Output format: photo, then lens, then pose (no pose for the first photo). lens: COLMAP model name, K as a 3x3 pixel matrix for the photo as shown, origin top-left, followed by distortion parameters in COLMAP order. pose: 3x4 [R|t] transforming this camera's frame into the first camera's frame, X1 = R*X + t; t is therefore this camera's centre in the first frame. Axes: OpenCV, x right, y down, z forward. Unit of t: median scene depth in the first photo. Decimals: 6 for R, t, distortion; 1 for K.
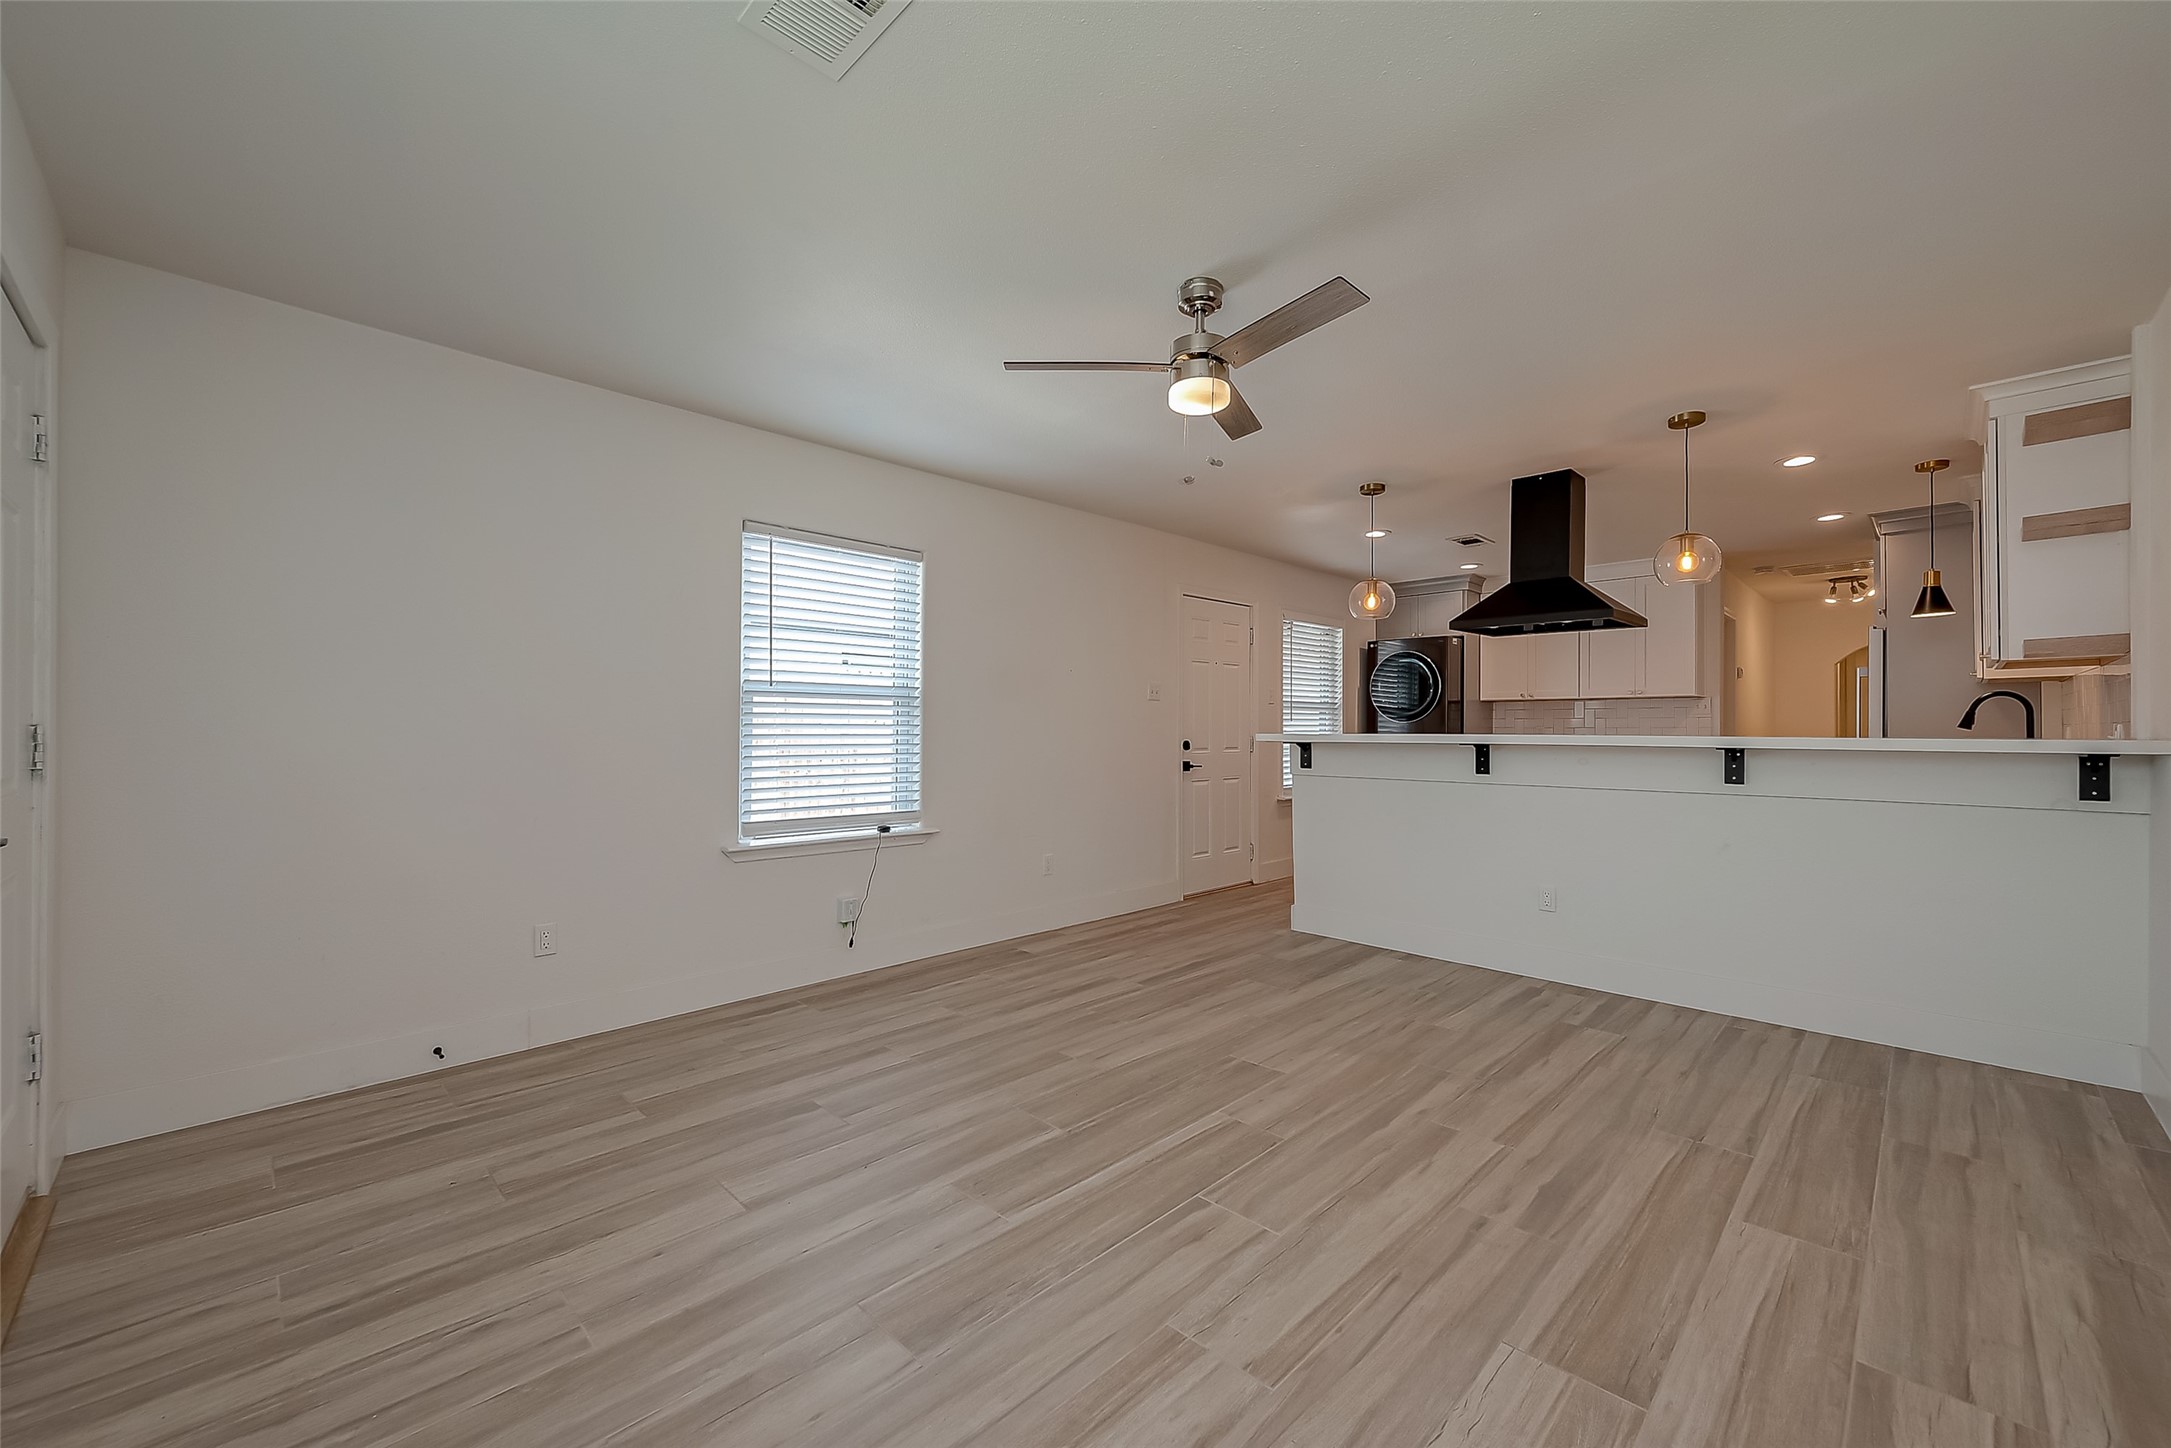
lens RADIAL K [[855.6, 0, 1084.7], [0, 855.6, 728.8], [0, 0, 1]] dist [-0.002531, 0.000406]
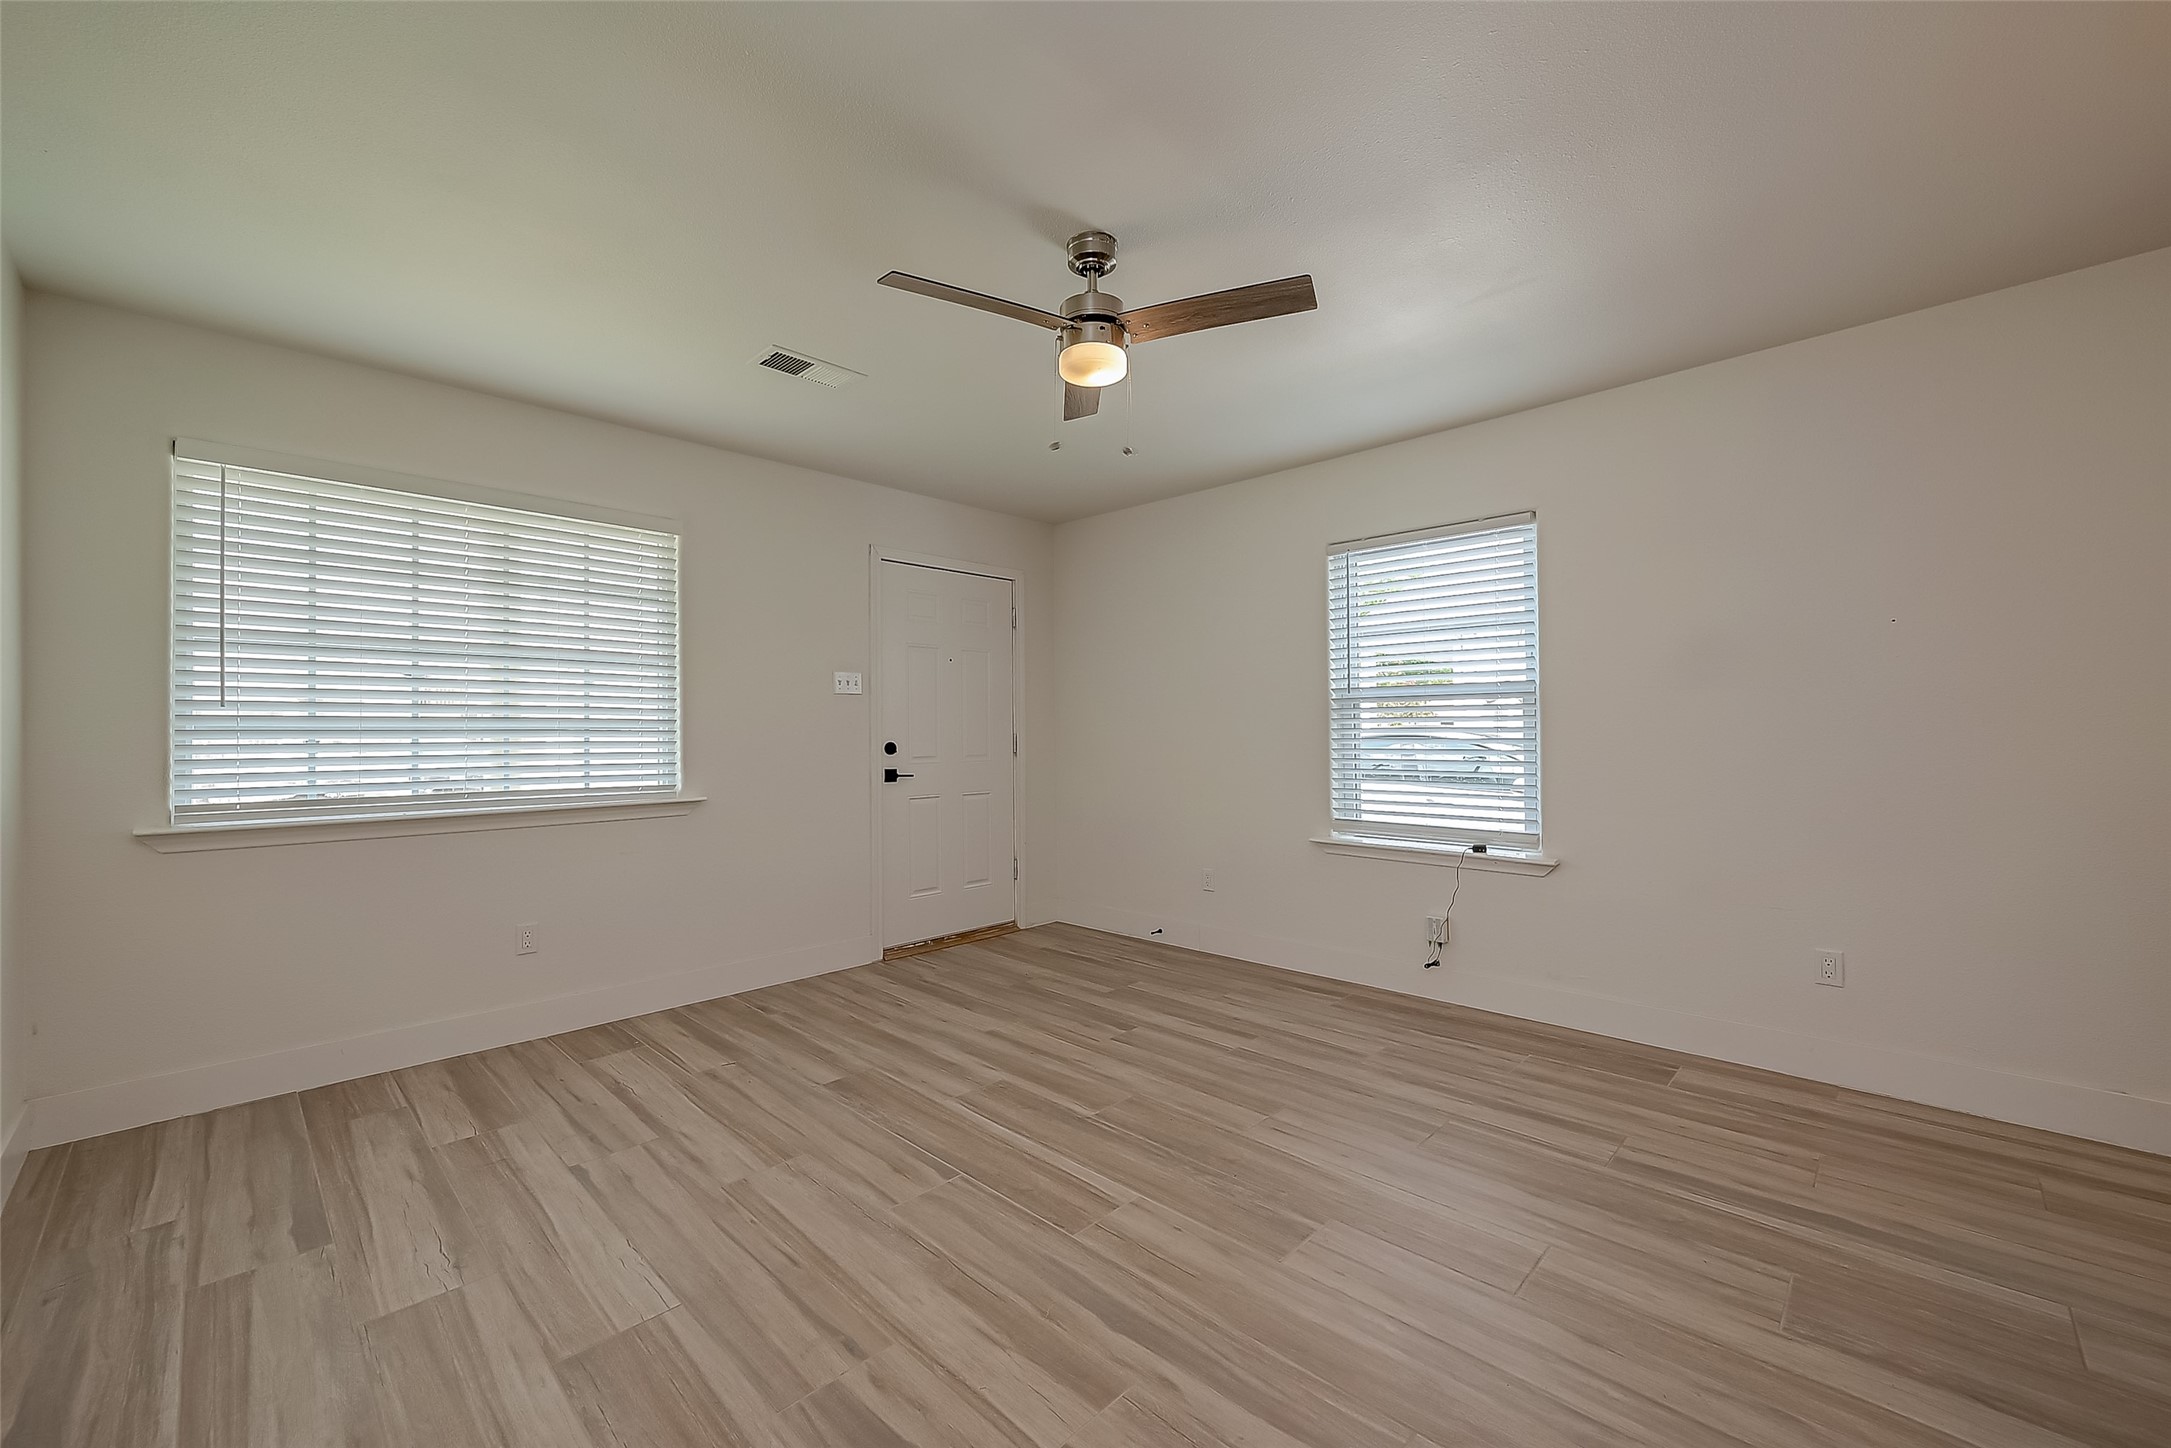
lens RADIAL K [[855.6, 0, 1084.7], [0, 855.6, 728.8], [0, 0, 1]] dist [-0.002531, 0.000406]
pose [[0.012217, -0.005881, -0.999908, 1.041324], [0.006792, 0.999960, -0.005798, -0.002444], [0.999902, -0.006720, 0.012256, 0.988127]]
